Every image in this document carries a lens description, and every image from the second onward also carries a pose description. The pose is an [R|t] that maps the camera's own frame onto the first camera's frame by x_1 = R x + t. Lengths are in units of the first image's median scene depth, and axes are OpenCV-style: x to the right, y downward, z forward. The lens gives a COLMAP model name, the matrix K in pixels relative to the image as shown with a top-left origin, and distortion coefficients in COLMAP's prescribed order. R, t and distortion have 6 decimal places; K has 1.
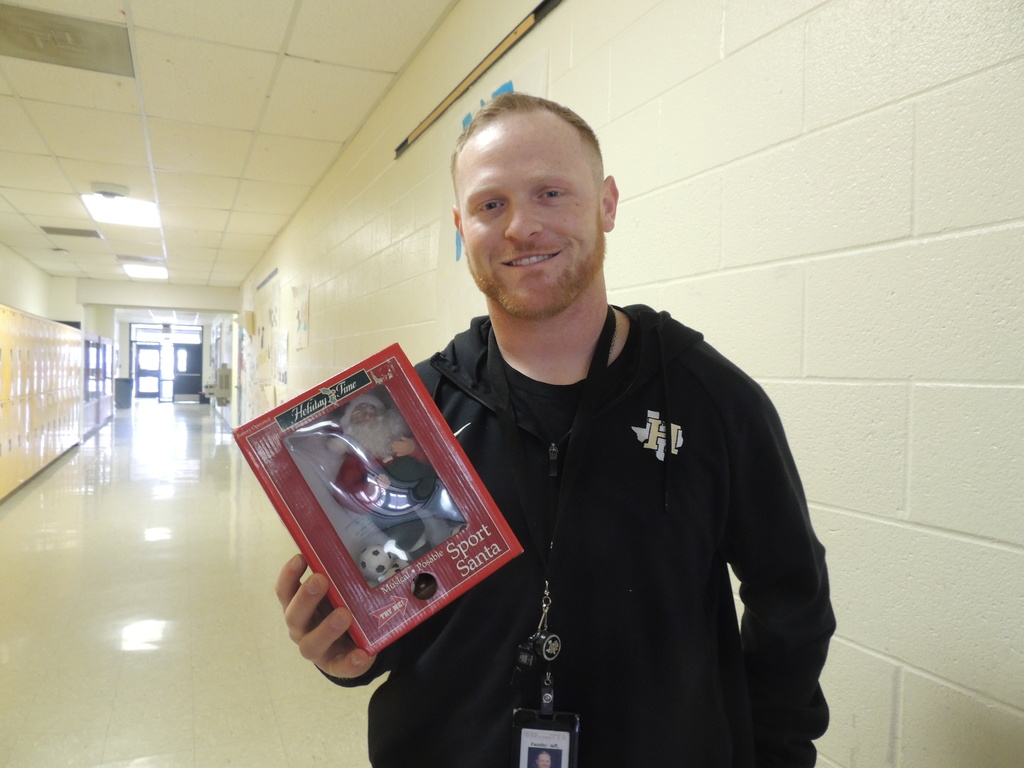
lens RADIAL K [[737.5, 0, 512.0], [0, 737.5, 384.0], [0, 0, 1]] dist [-0.011763, -0.000601]
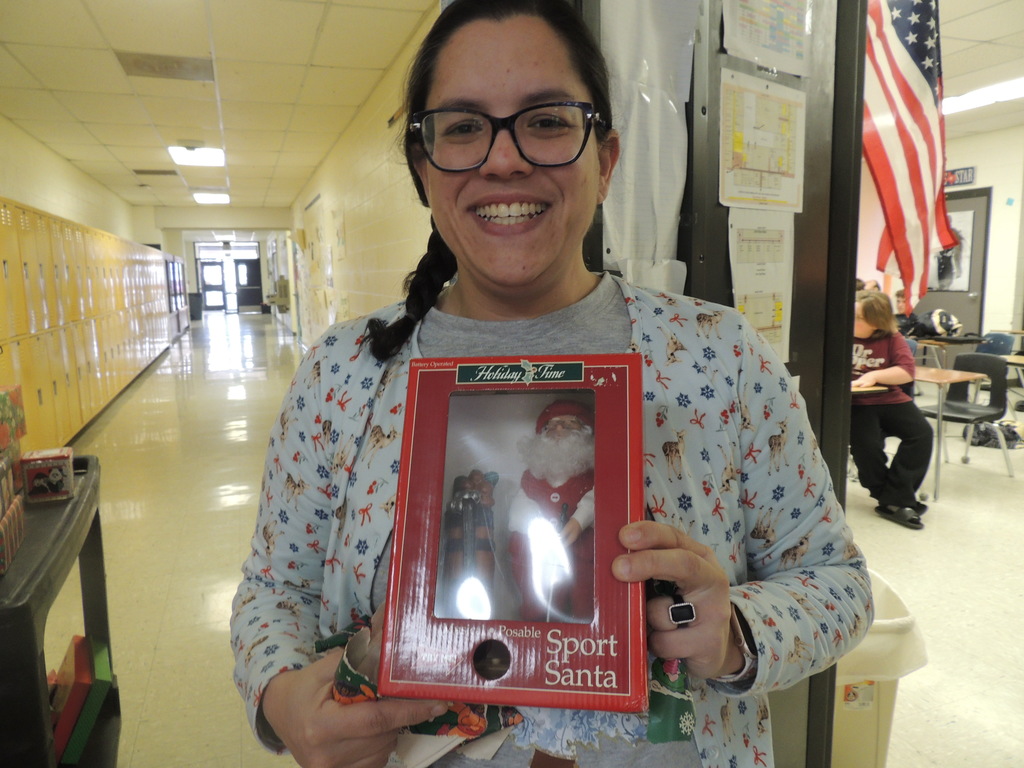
lens RADIAL K [[737.5, 0, 512.0], [0, 737.5, 384.0], [0, 0, 1]] dist [-0.011763, -0.000601]
pose [[0.996760, -0.030241, -0.074535, 0.055790], [0.039716, 0.990836, 0.129103, 0.007917], [0.069947, -0.131645, 0.988826, -0.157445]]
